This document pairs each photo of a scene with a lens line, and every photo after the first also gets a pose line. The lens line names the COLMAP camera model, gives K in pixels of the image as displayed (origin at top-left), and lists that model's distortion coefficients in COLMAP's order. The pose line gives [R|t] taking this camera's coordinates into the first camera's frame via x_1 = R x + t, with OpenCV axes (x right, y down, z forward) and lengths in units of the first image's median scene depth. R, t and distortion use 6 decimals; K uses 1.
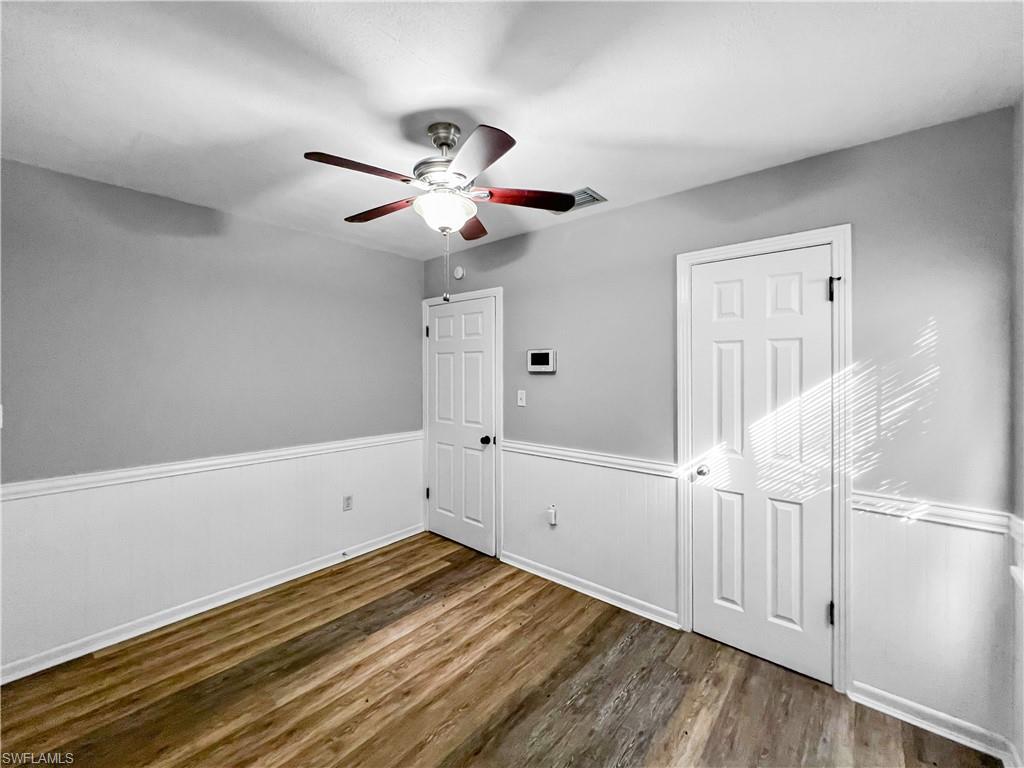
lens RADIAL K [[418.3, 0, 512.0], [0, 418.3, 384.0], [0, 0, 1]] dist [-0.011861, 0.000494]
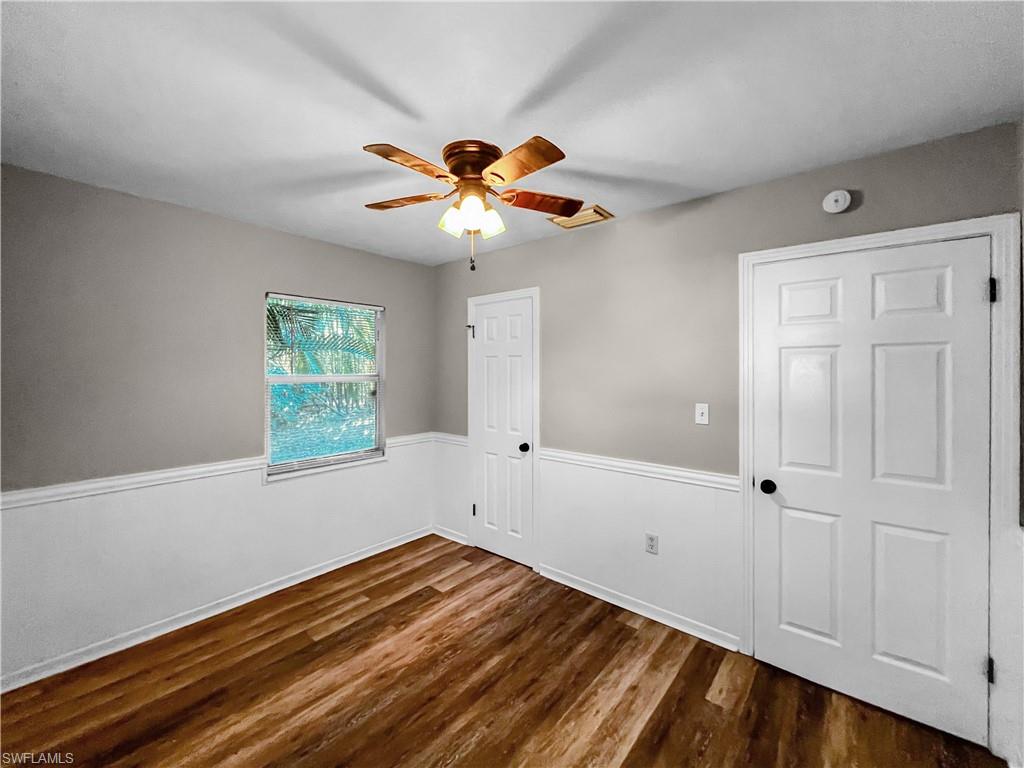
lens RADIAL K [[408.5, 0, 517.7], [0, 408.5, 391.7], [0, 0, 1]] dist [-0.002326, -0.000531]
pose [[0.999890, 0.009621, 0.011291, -0.113681], [-0.009742, 0.999895, 0.010723, -0.004784], [-0.011187, -0.010832, 0.999879, 0.092498]]
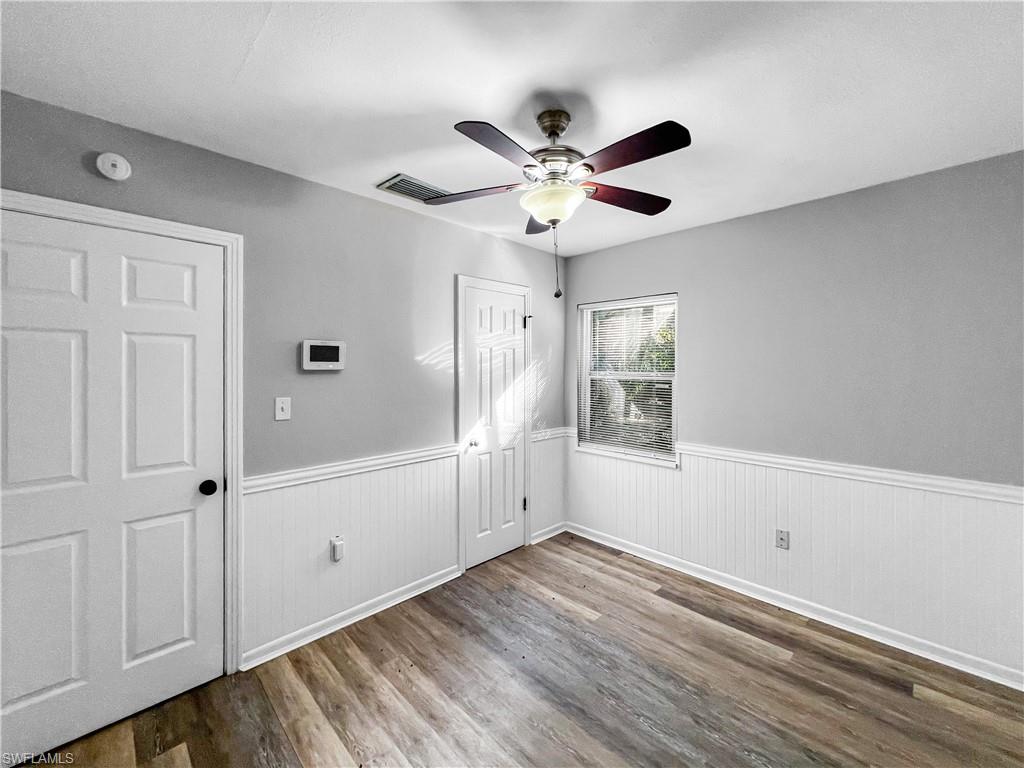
lens RADIAL K [[415.3, 0, 510.8], [0, 415.3, 376.7], [0, 0, 1]] dist [-0.001497, -0.000185]
pose [[0.090783, -0.022871, 0.995608, -0.783866], [0.035055, 0.999190, 0.019757, -0.023581], [-0.995254, 0.033107, 0.091511, 0.691294]]
